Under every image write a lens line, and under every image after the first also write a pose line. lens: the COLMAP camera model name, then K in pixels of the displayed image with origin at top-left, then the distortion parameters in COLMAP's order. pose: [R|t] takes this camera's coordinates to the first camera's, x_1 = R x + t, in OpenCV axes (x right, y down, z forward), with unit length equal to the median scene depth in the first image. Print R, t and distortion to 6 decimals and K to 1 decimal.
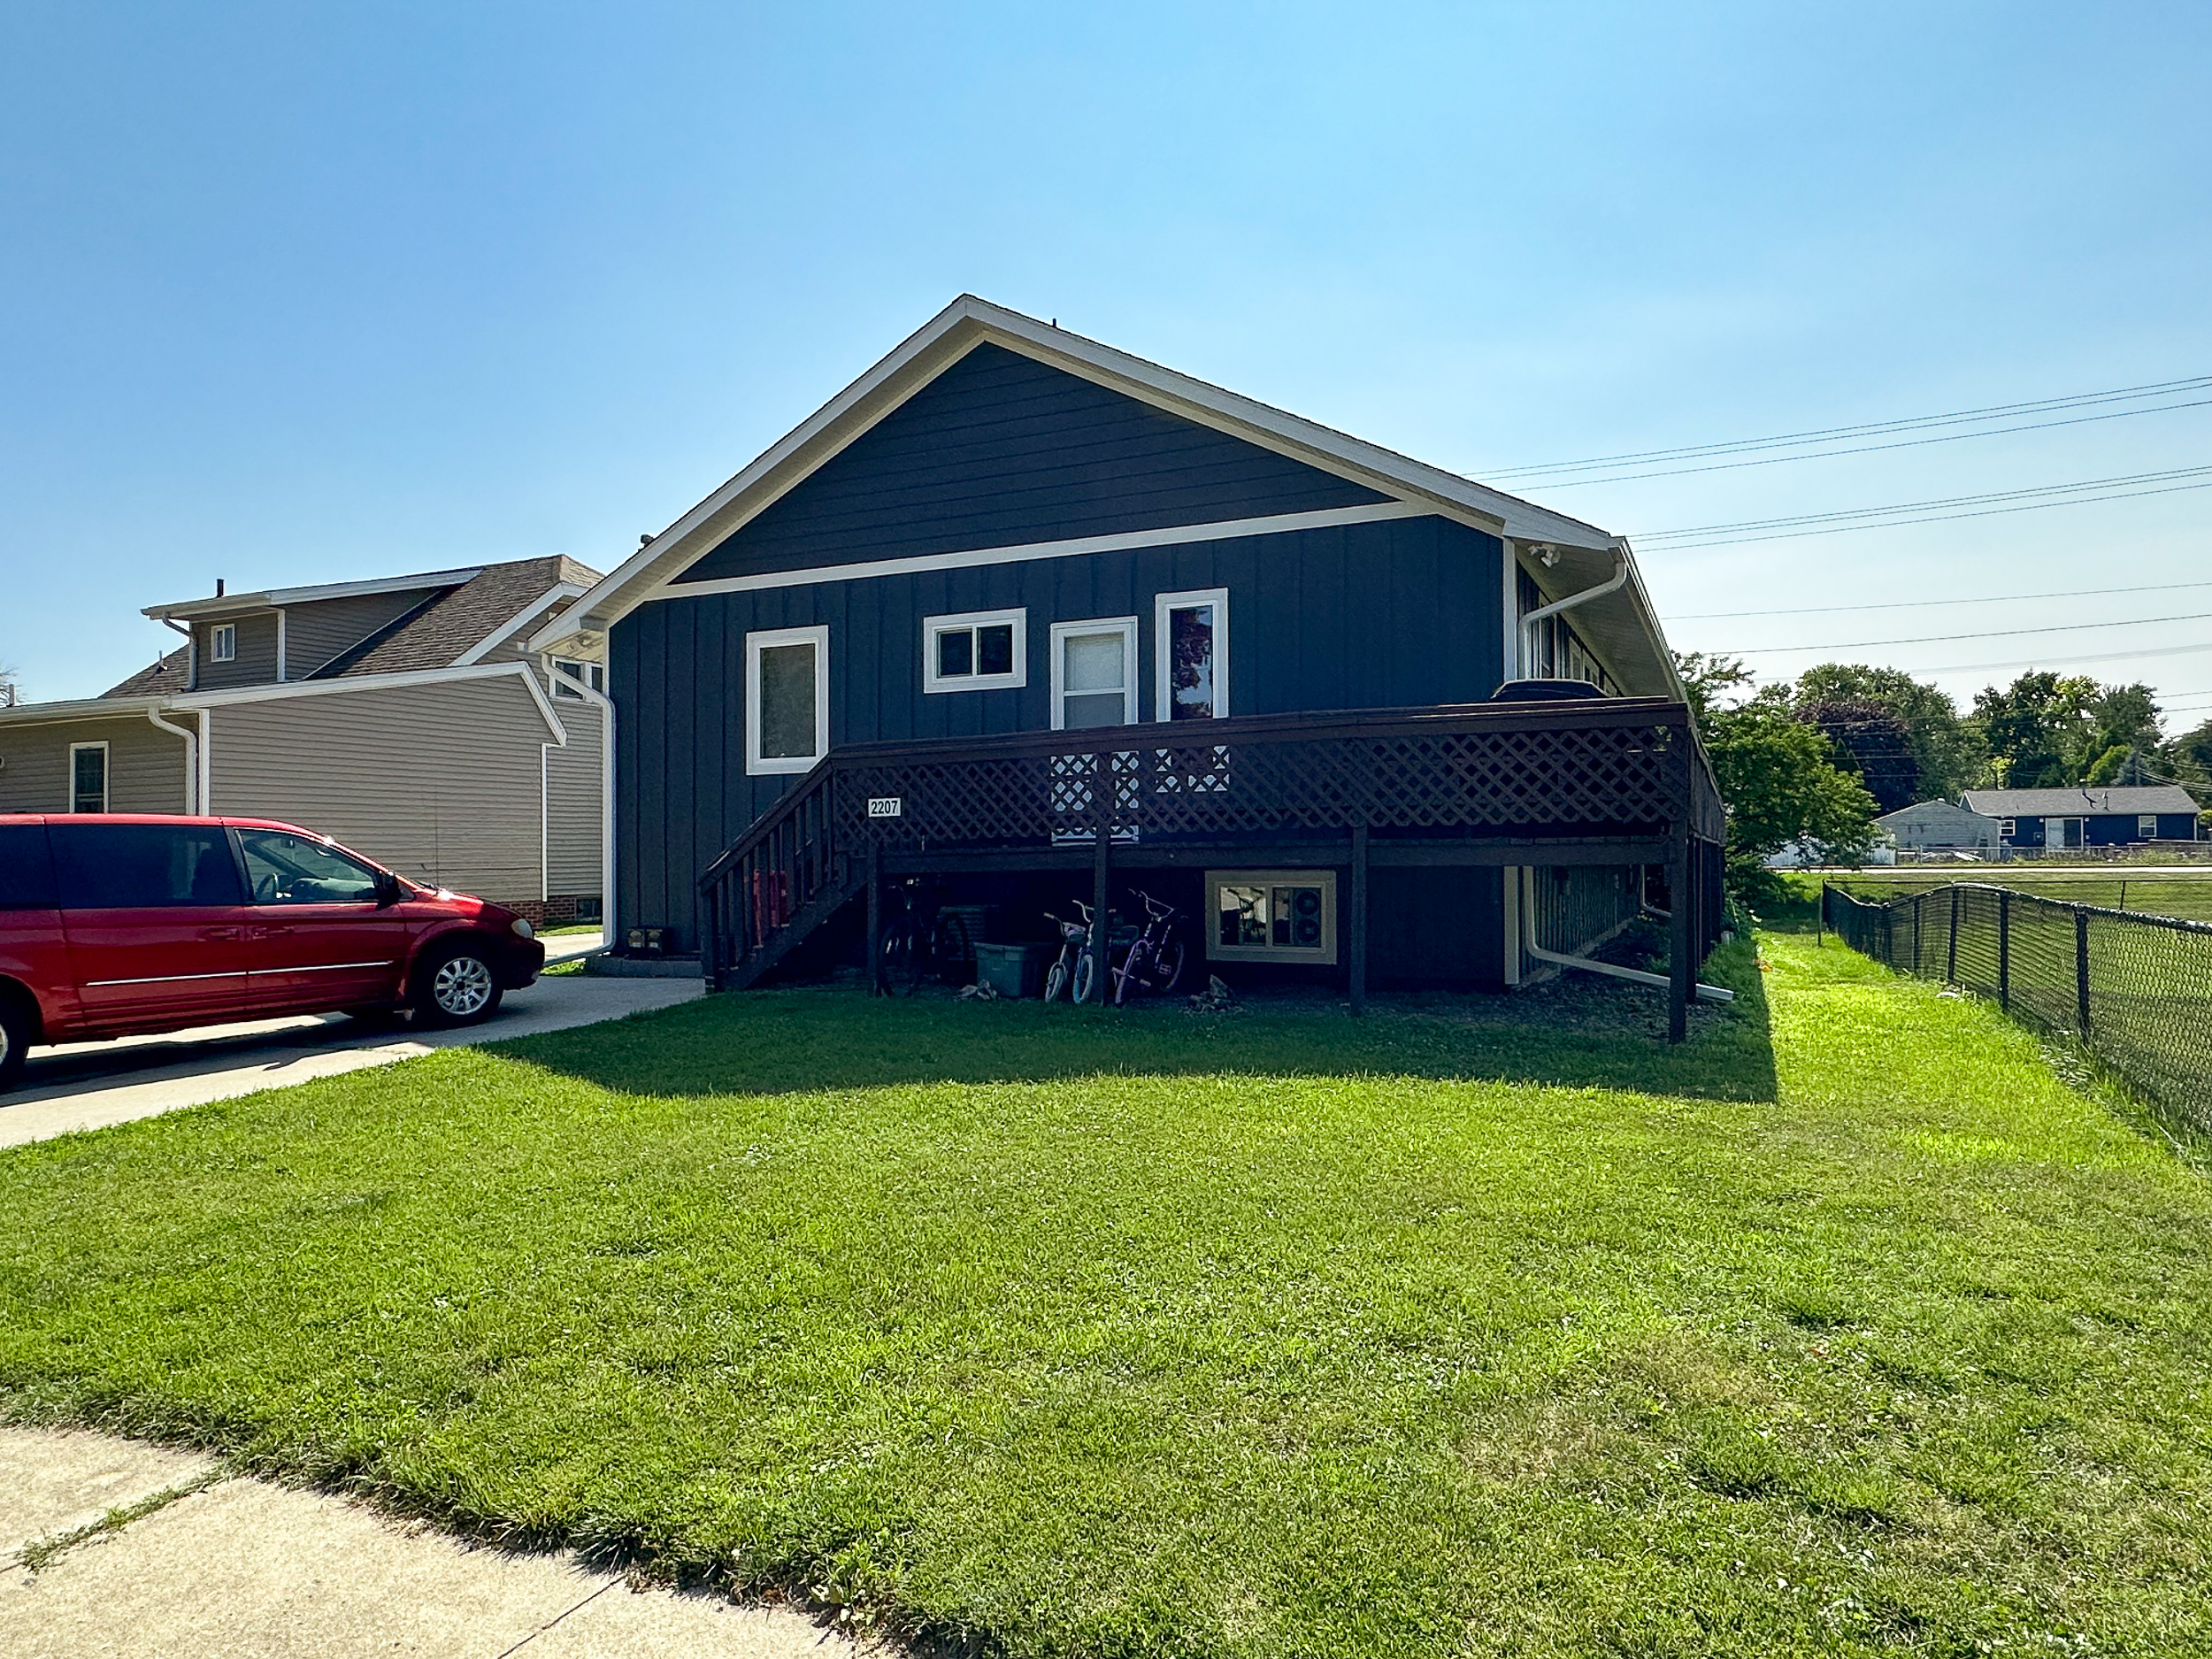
lens RADIAL K [[1337.3, 0, 1106.0], [0, 1337.3, 829.5], [0, 0, 1]] dist [-0.000691, -0.000030]
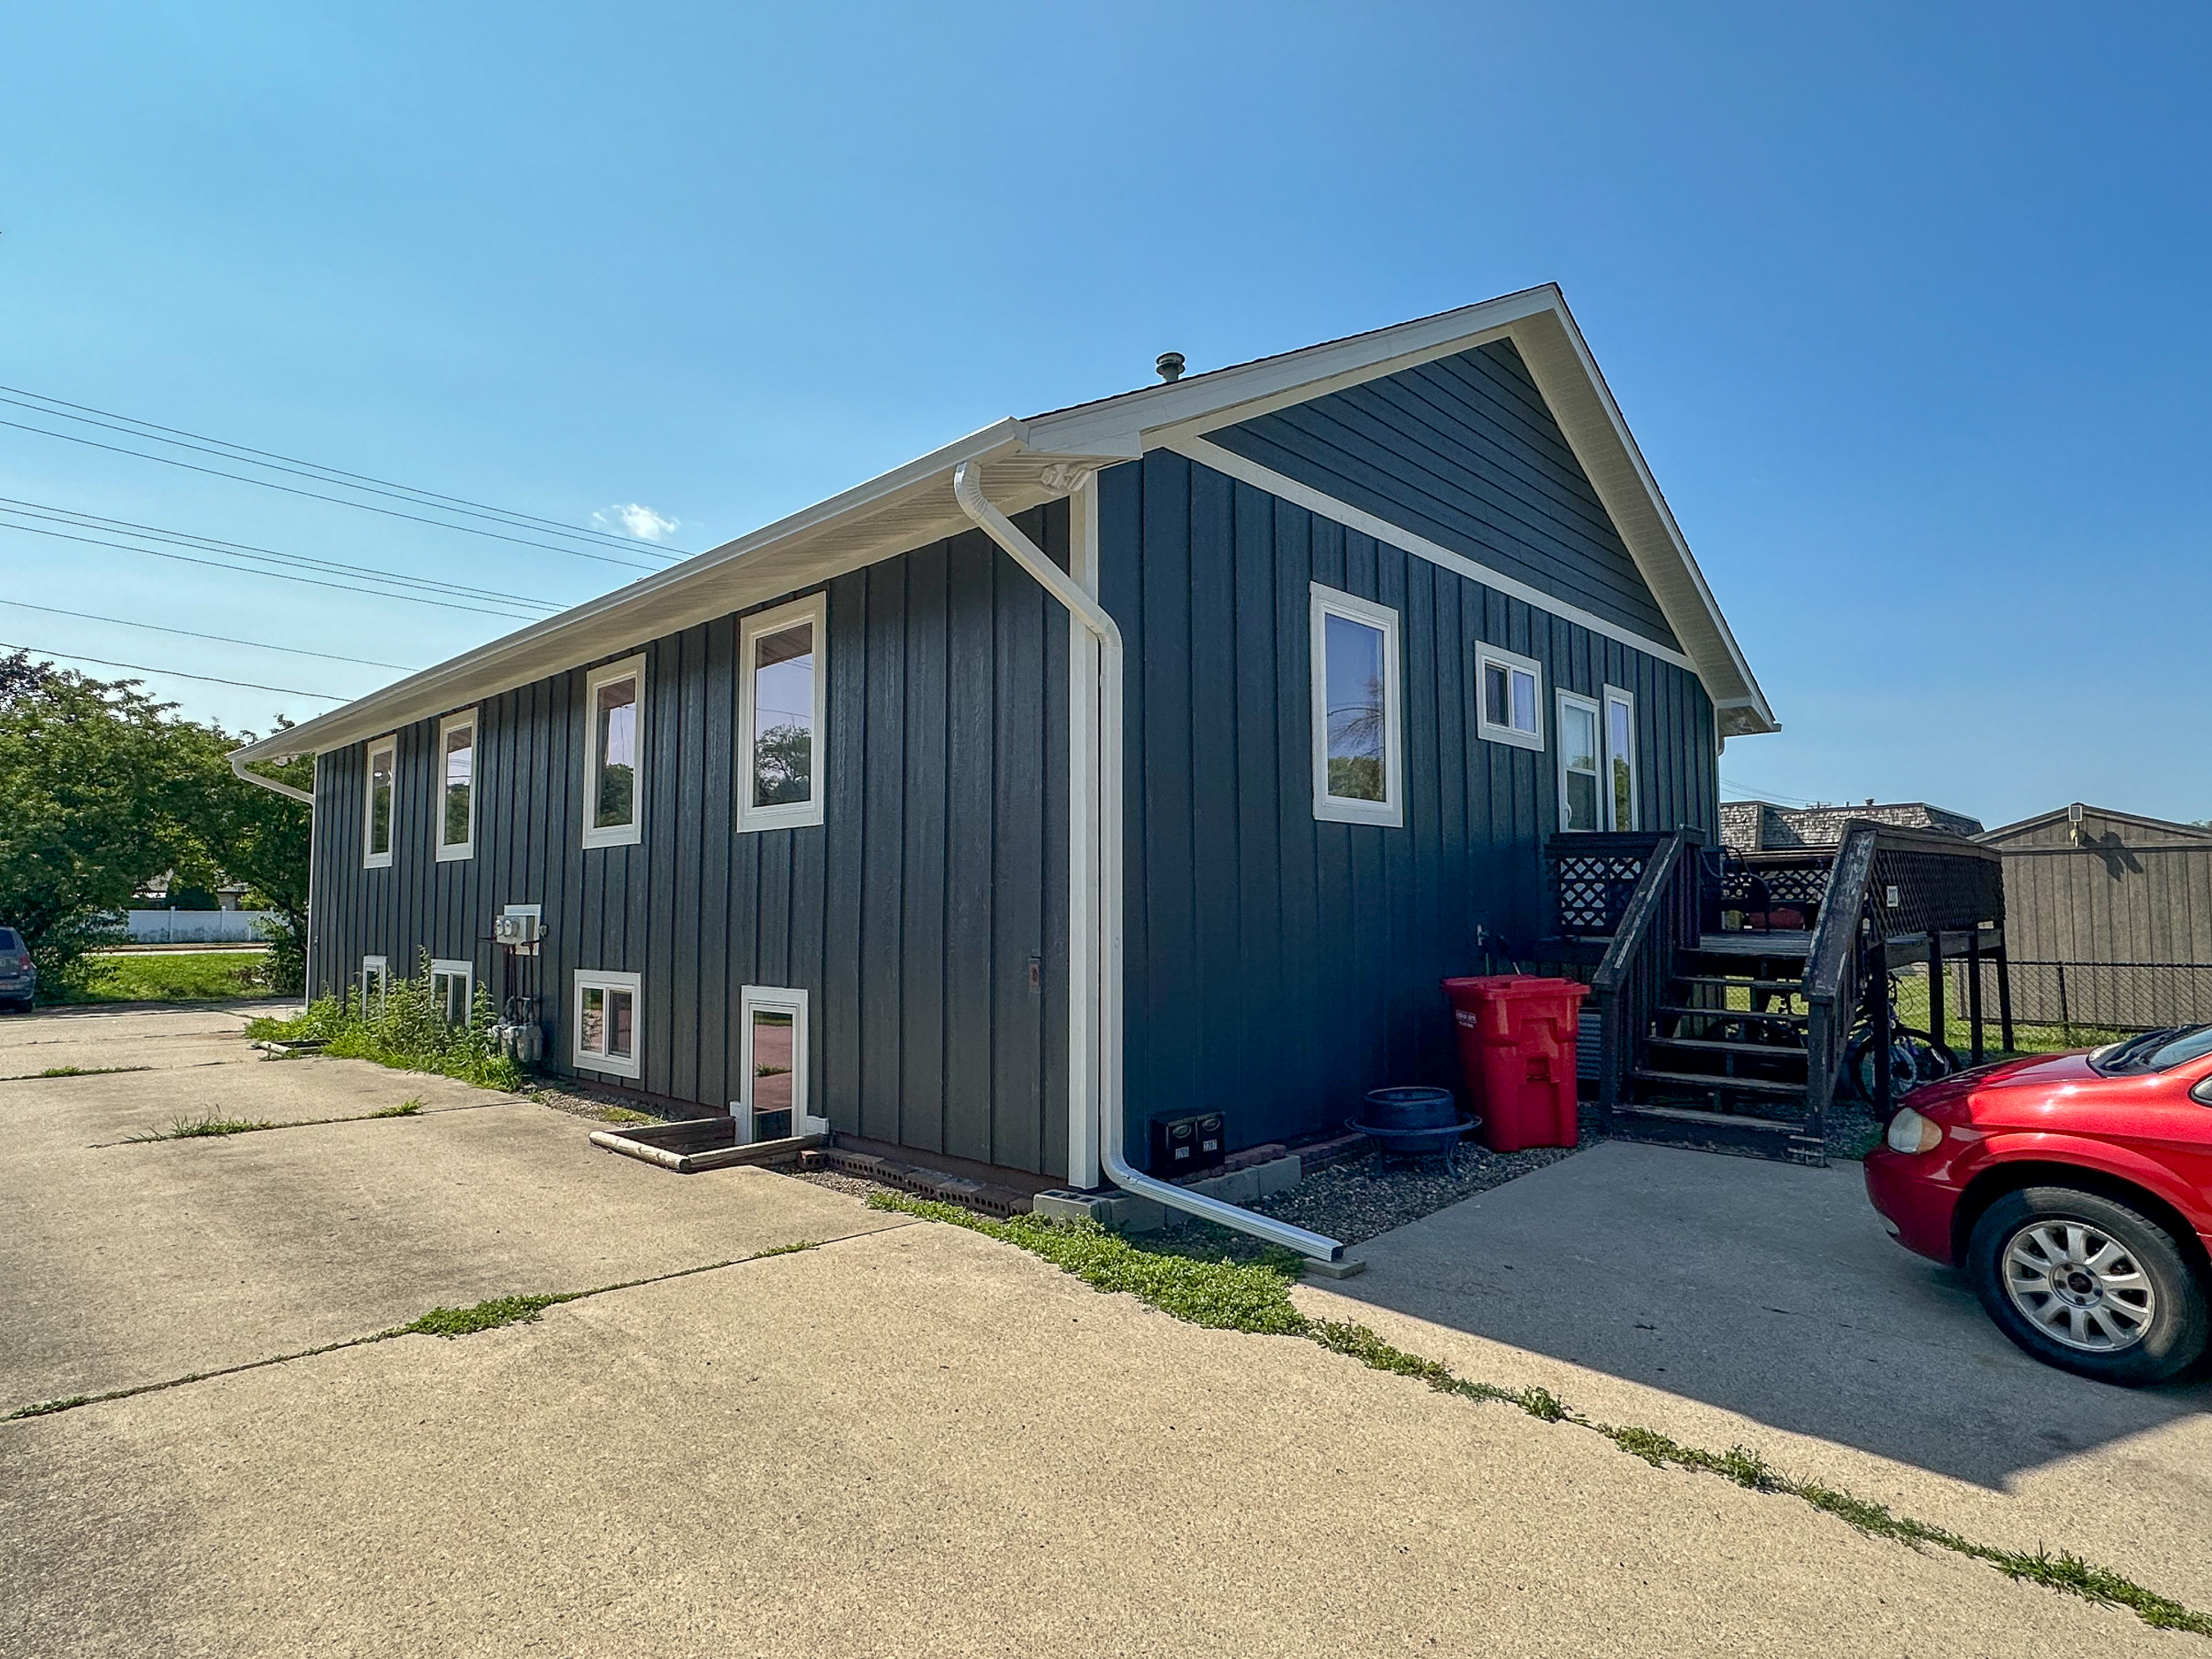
lens RADIAL K [[1203.6, 0, 1106.0], [0, 1203.6, 829.5], [0, 0, 1]] dist [-0.000193, -0.000029]
pose [[0.311178, 0.065404, 0.948099, -0.824174], [-0.019793, 0.997859, -0.062340, -0.001235], [-0.950146, 0.000633, 0.311806, 0.954838]]
